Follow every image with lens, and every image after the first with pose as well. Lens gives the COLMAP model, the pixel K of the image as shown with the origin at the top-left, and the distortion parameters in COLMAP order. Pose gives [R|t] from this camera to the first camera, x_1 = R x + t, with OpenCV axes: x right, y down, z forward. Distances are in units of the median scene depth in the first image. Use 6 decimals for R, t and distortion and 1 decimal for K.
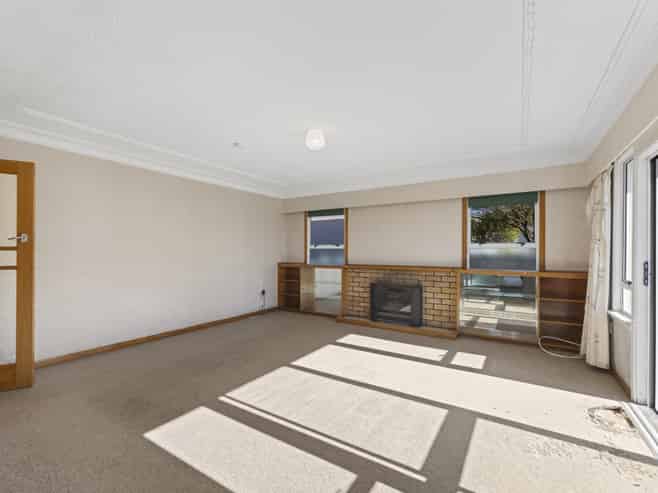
lens RADIAL K [[307.9, 0, 329.0], [0, 307.9, 246.5], [0, 0, 1]] dist [0.002632, 0.000923]
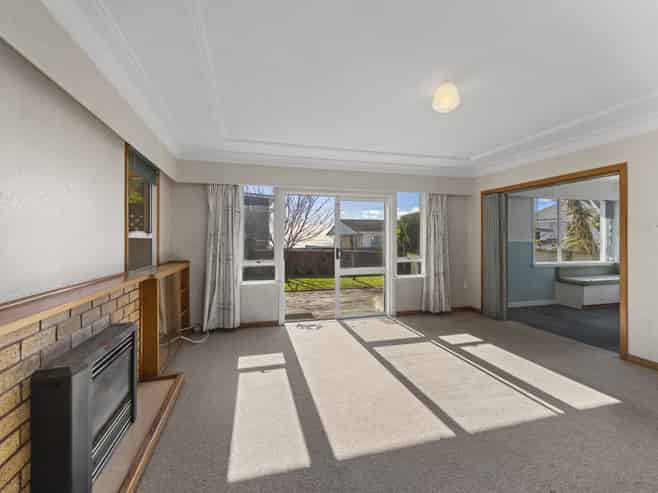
lens RADIAL K [[307.9, 0, 329.0], [0, 307.9, 246.5], [0, 0, 1]] dist [0.002632, 0.000923]
pose [[-0.728438, -0.004082, 0.685099, -0.376871], [0.003546, 0.999946, 0.009729, 0.005811], [-0.685102, 0.009517, -0.728385, 1.684484]]
